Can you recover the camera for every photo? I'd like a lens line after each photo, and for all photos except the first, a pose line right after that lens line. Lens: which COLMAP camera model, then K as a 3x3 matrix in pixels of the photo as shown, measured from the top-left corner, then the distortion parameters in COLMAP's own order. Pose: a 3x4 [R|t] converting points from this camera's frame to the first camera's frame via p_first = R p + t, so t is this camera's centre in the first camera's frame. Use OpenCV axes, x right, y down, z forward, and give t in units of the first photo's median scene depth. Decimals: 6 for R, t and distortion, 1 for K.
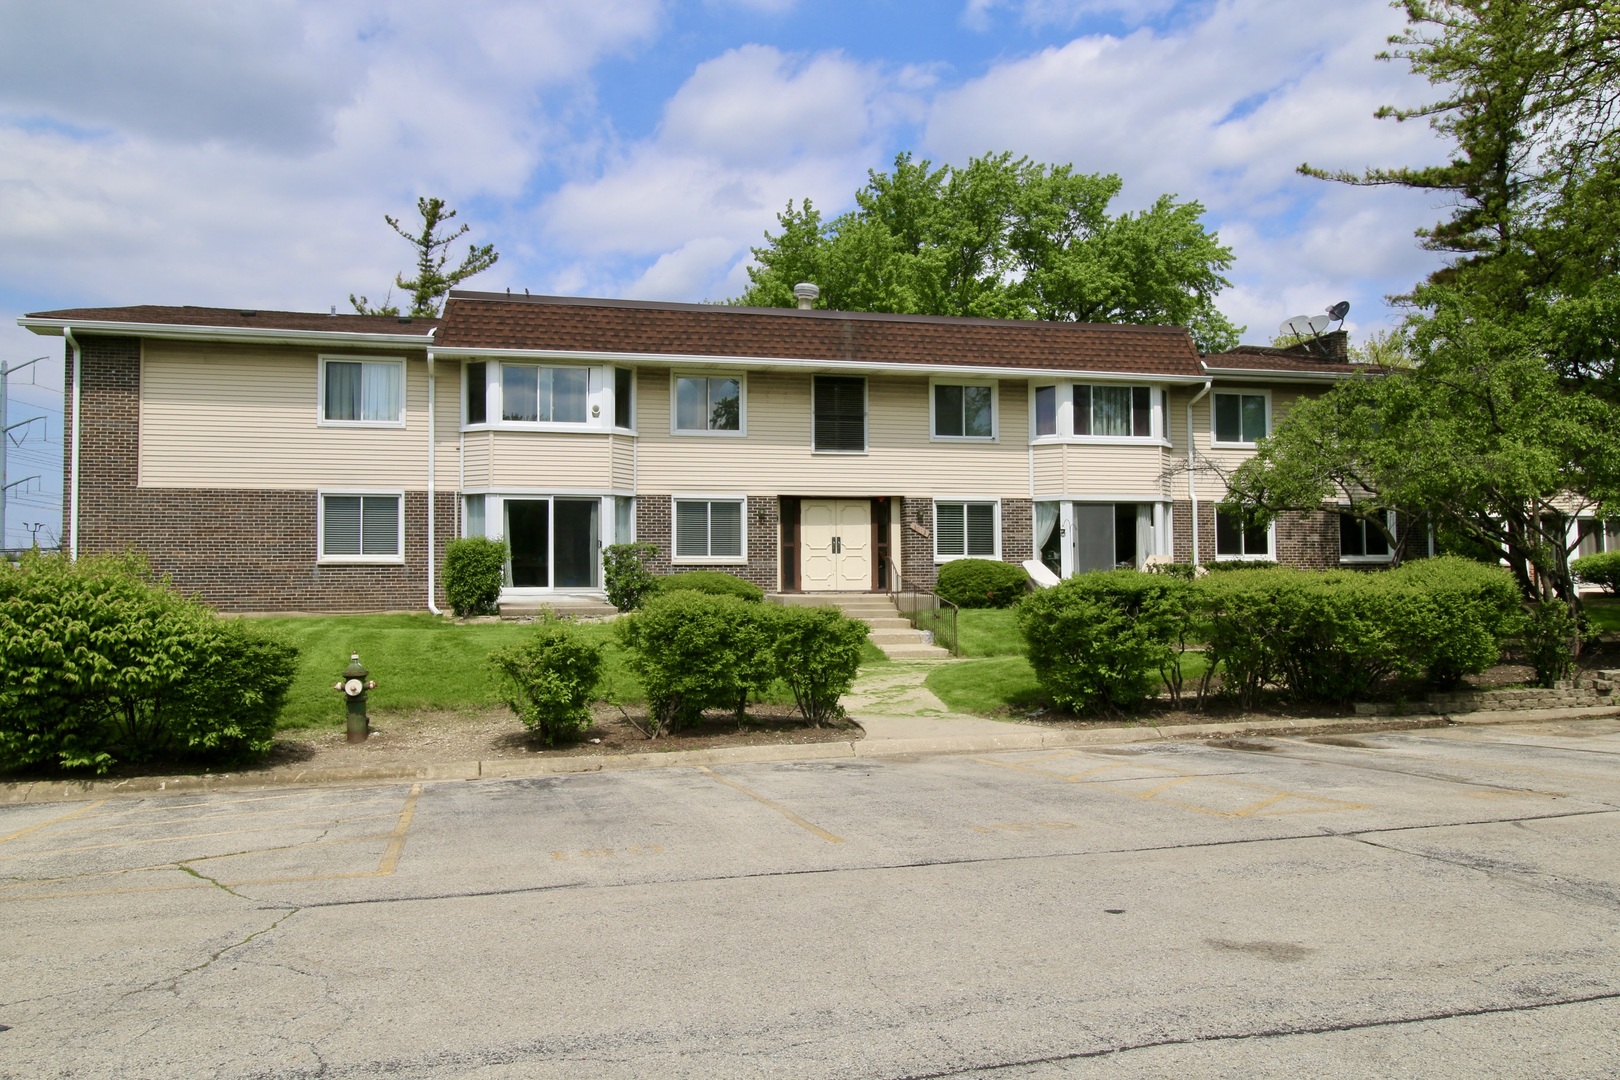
lens RADIAL K [[1342.2, 0, 810.0], [0, 1342.2, 540.0], [0, 0, 1]] dist [-0.004831, -0.003484]
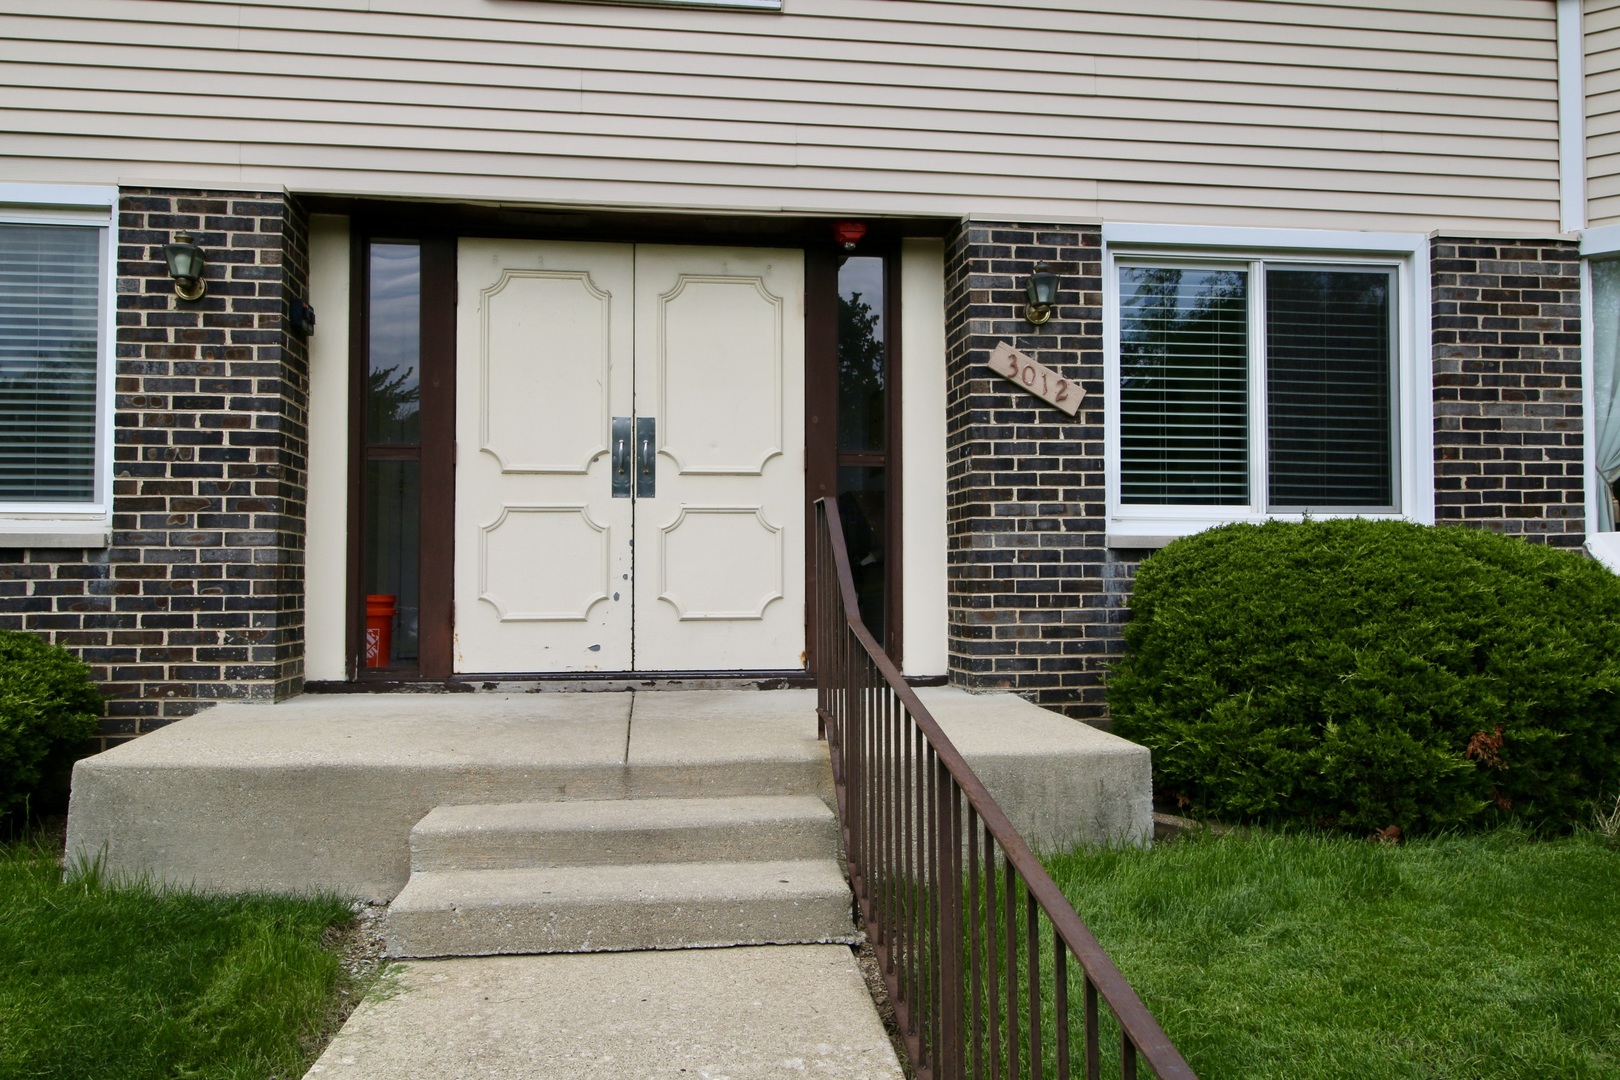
lens RADIAL K [[1342.2, 0, 810.0], [0, 1342.2, 540.0], [0, 0, 1]] dist [-0.004831, -0.003484]
pose [[0.994111, 0.002291, -0.108343, 0.069795], [-0.002088, 0.999996, 0.001986, 0.016179], [0.108347, -0.001748, 0.994112, 0.794051]]
